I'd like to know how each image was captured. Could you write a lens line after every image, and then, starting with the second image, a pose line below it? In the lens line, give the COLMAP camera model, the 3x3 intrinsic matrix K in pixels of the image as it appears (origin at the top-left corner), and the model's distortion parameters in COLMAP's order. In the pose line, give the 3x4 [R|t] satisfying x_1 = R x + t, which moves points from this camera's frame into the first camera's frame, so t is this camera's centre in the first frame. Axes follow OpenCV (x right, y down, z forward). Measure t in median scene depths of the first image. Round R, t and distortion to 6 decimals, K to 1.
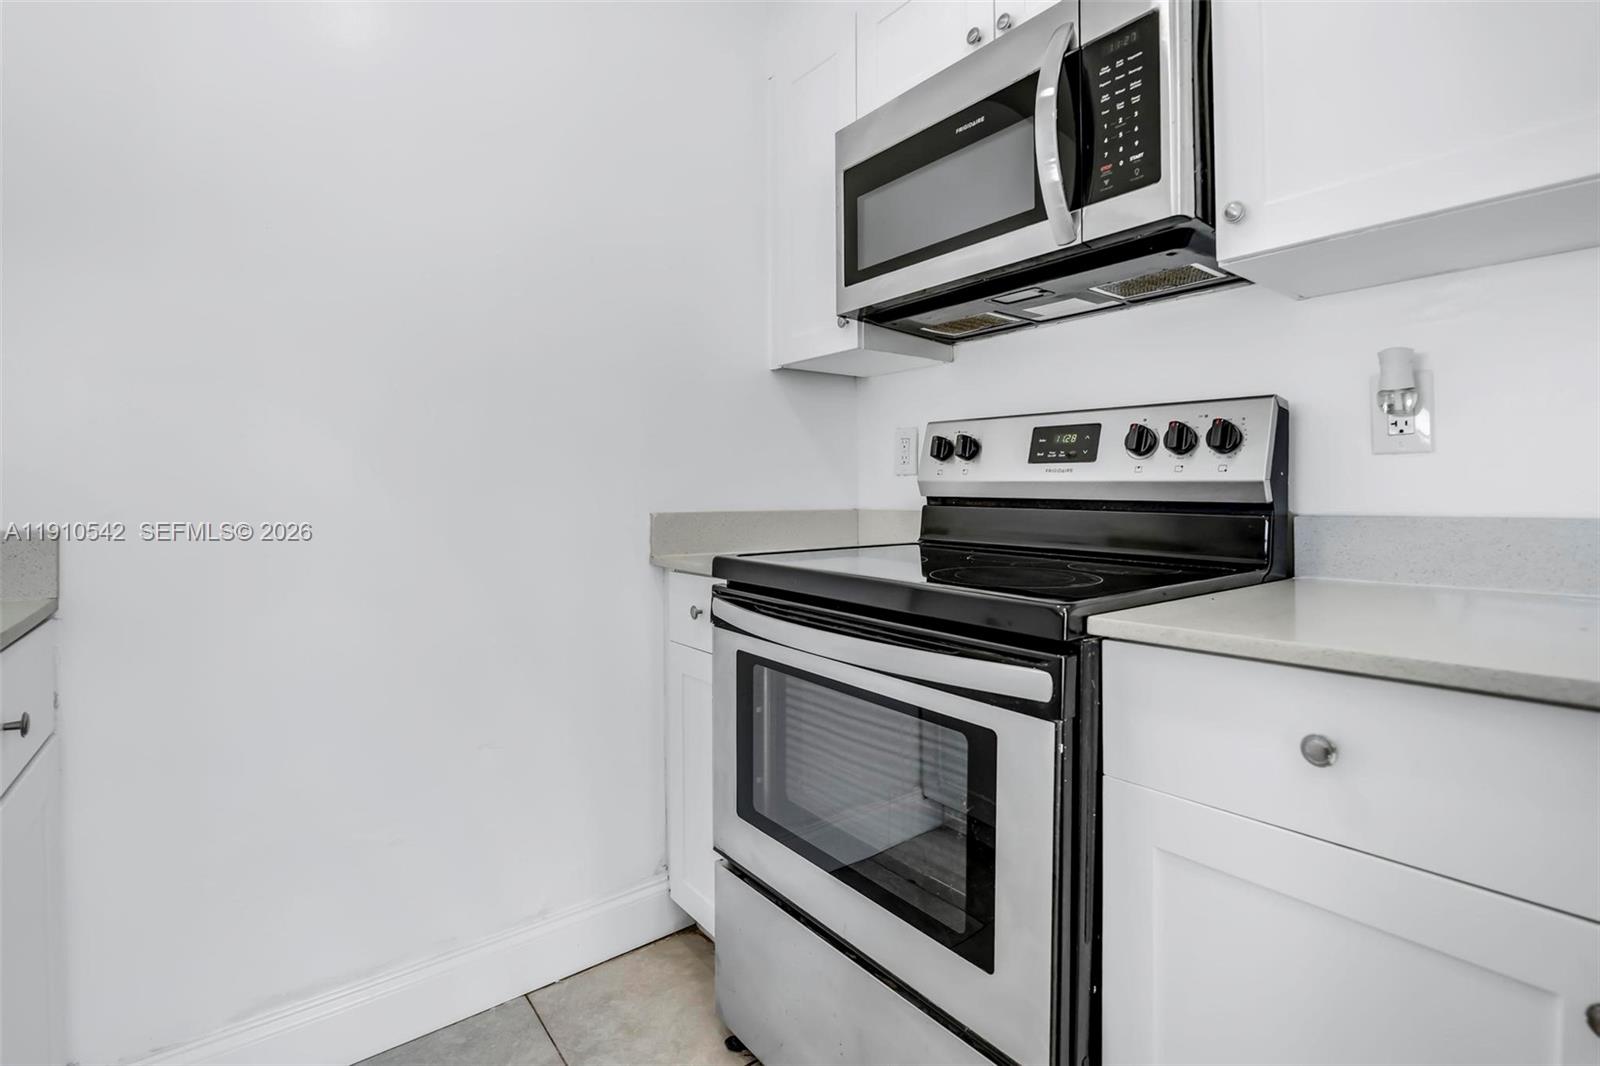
lens RADIAL K [[761.3, 0, 822.0], [0, 761.3, 501.8], [0, 0, 1]] dist [-0.023218, 0.004841]
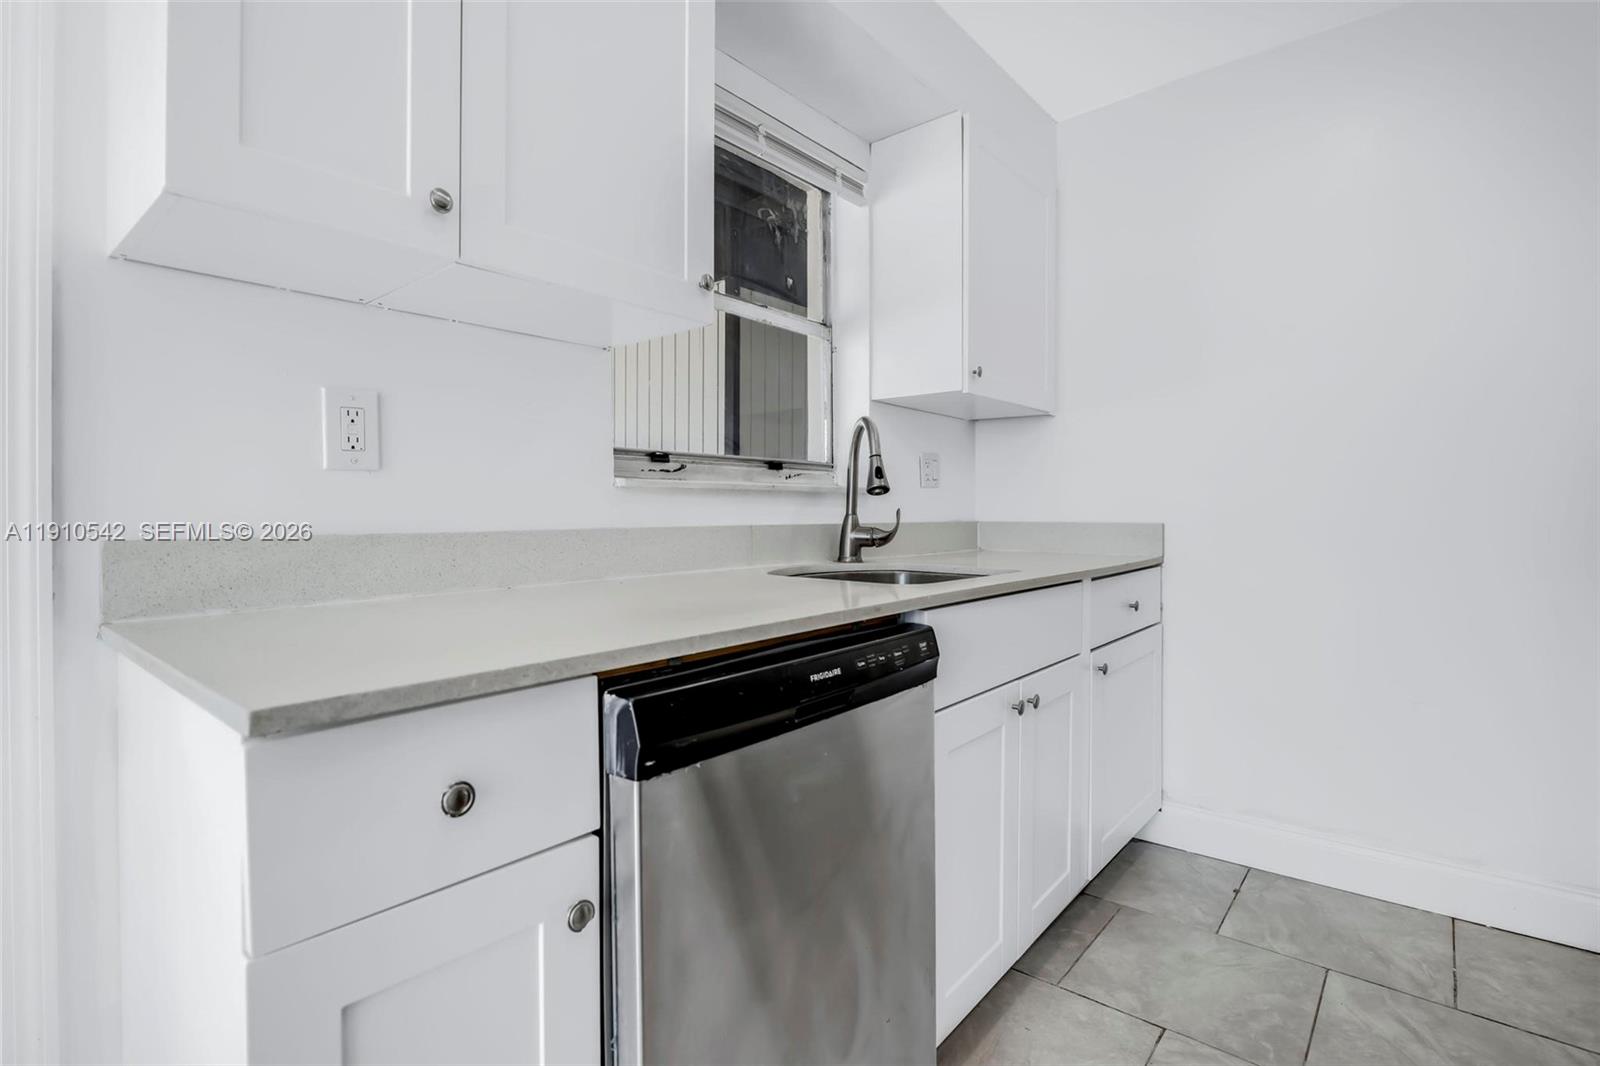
lens RADIAL K [[761.3, 0, 792.8], [0, 761.3, 511.0], [0, 0, 1]] dist [-0.023218, 0.004841]
pose [[0.190089, 0.004974, -0.981754, 0.633745], [-0.012225, 0.999922, 0.002699, 0.006541], [0.981691, 0.011489, 0.190135, -0.311604]]
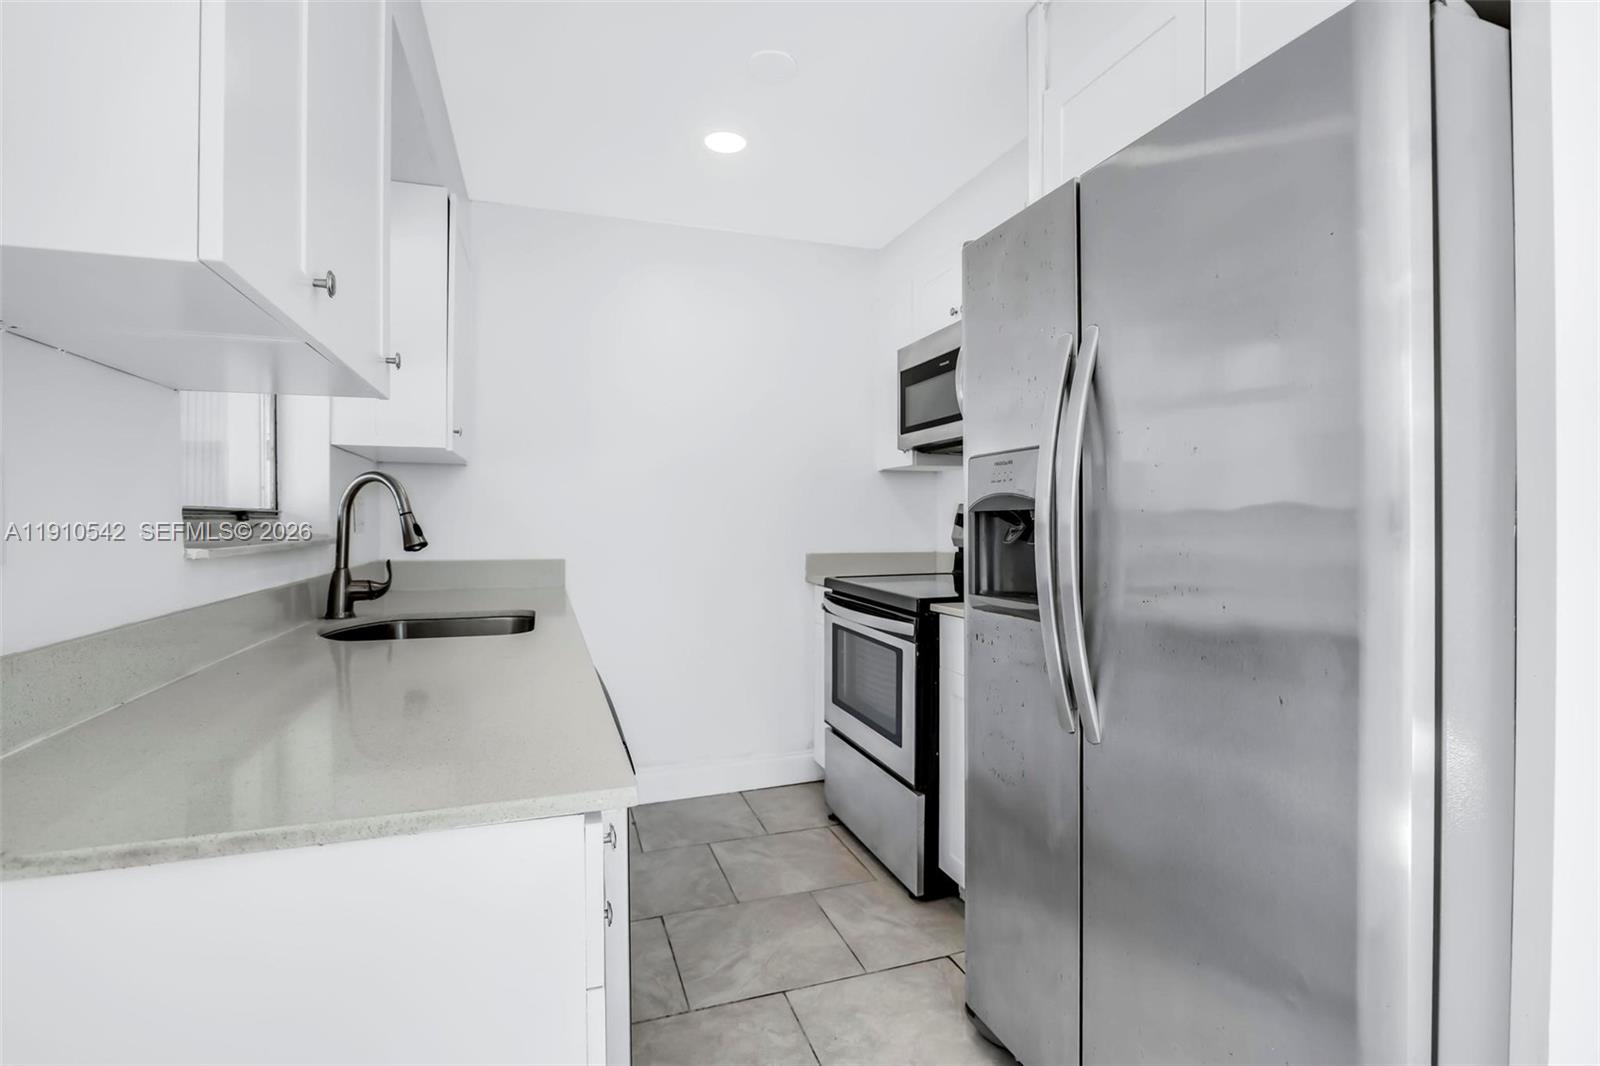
lens RADIAL K [[761.3, 0, 802.0], [0, 761.3, 520.7], [0, 0, 1]] dist [-0.023218, 0.004841]
pose [[0.939615, 0.001495, -0.342229, 0.498056], [-0.004426, 0.999960, -0.007782, -0.064100], [0.342204, 0.008827, 0.939584, -0.941522]]
